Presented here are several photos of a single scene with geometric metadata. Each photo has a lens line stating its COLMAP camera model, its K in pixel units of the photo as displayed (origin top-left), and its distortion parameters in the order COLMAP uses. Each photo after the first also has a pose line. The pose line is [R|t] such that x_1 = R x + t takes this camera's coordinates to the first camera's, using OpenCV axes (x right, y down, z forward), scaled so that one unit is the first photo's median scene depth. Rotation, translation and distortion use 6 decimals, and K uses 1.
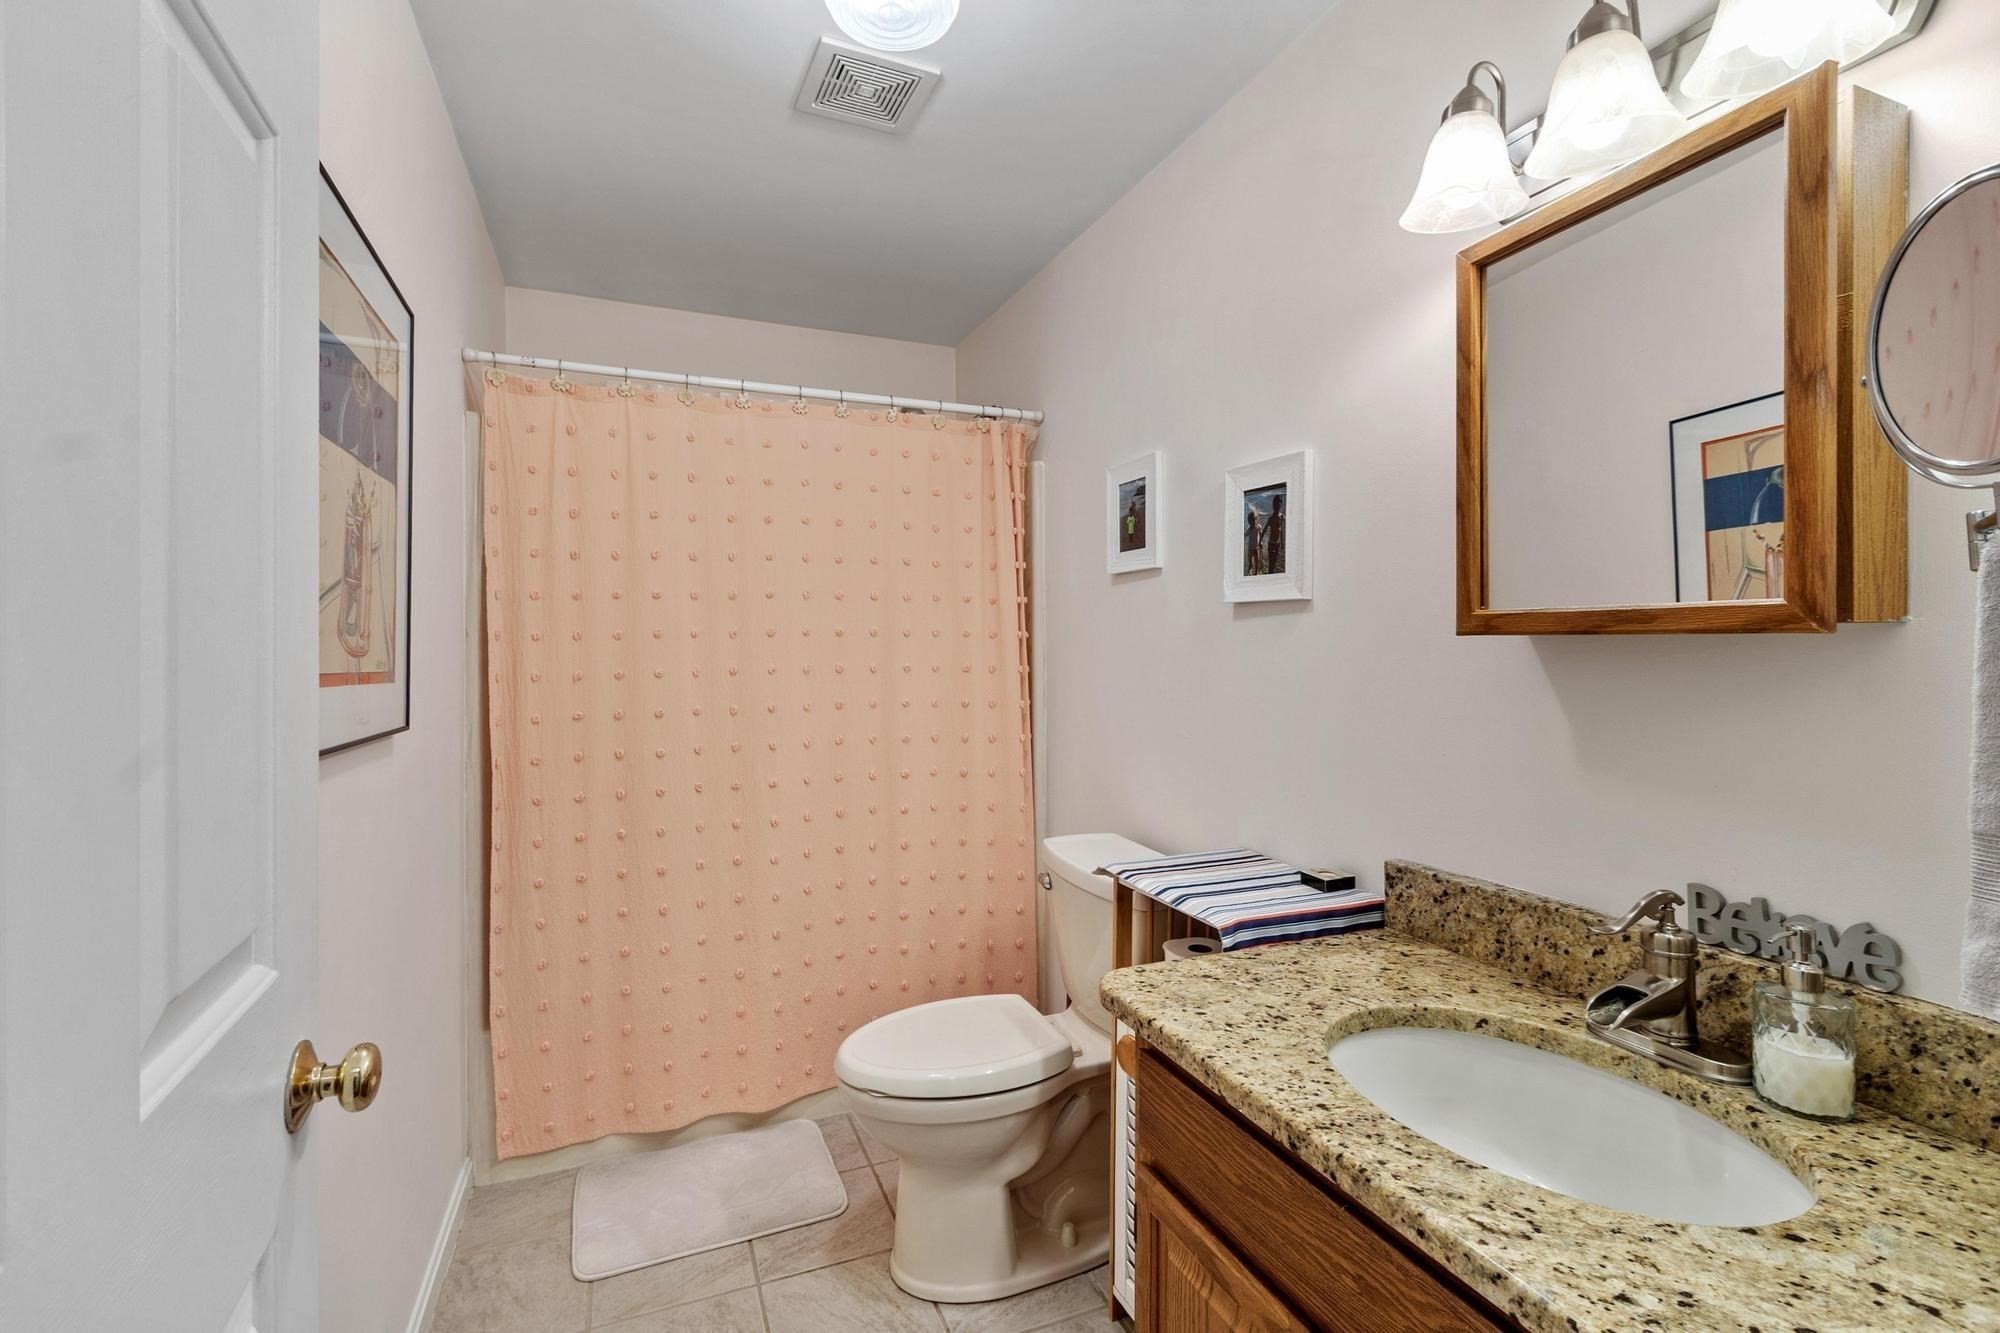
lens RADIAL K [[863.7, 0, 990.7], [0, 863.7, 653.9], [0, 0, 1]] dist [0.001096, -0.000296]
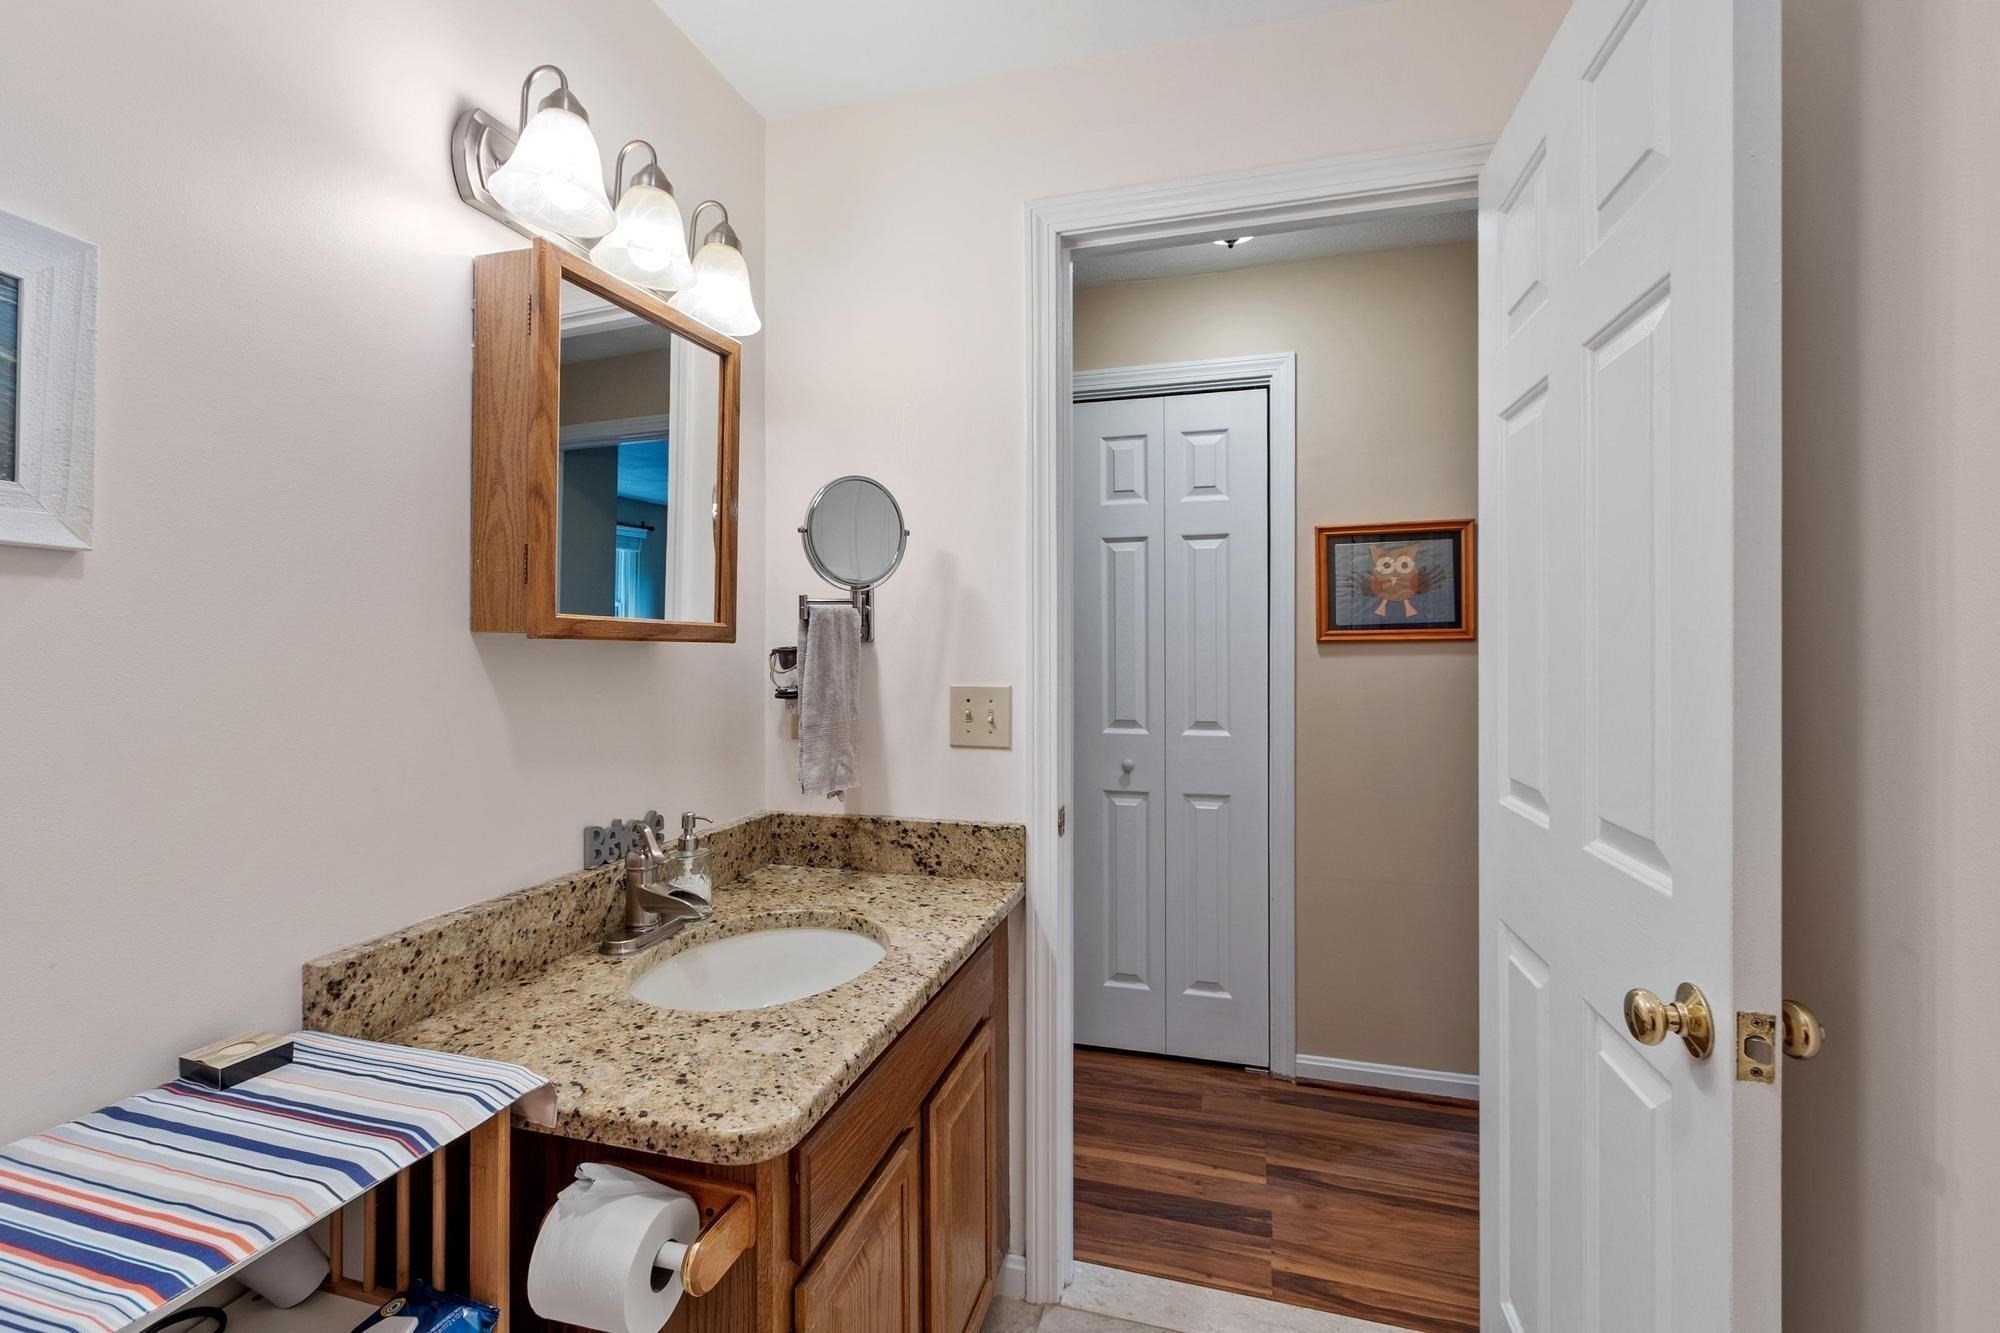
lens RADIAL K [[863.7, 0, 992.8], [0, 863.7, 651.7], [0, 0, 1]] dist [0.001096, -0.000296]
pose [[-0.770964, -0.005074, 0.636859, -0.464924], [0.001890, 0.999946, 0.010255, -0.015736], [-0.636876, 0.009110, -0.770912, 1.462083]]
